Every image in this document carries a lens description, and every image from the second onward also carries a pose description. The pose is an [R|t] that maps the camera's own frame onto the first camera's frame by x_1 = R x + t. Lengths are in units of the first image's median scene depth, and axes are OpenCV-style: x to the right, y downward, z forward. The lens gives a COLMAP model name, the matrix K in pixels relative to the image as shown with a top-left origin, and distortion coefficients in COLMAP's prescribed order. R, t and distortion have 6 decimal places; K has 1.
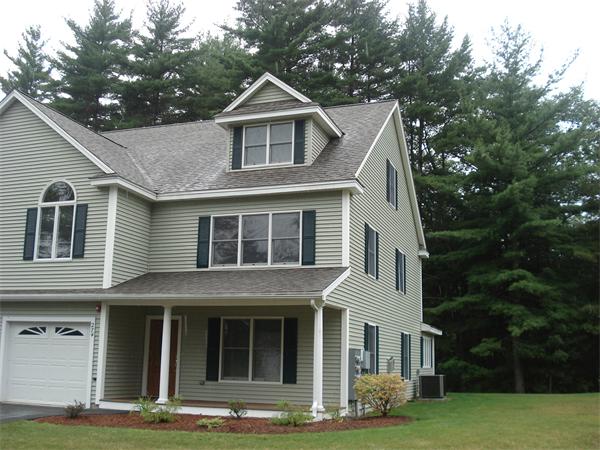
lens RADIAL K [[686.3, 0, 300.0], [0, 686.3, 225.0], [0, 0, 1]] dist [-0.006301, 0.008417]
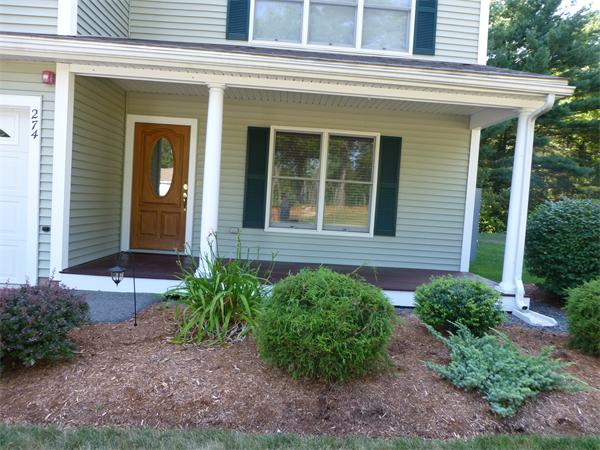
lens RADIAL K [[427.8, 0, 300.7], [0, 427.8, 210.0], [0, 0, 1]] dist [0.000234, 0.002593]
pose [[0.928269, 0.022929, 0.371202, -0.241212], [-0.113500, 0.967948, 0.224042, 0.123723], [-0.354167, -0.250103, 0.901118, 0.661866]]
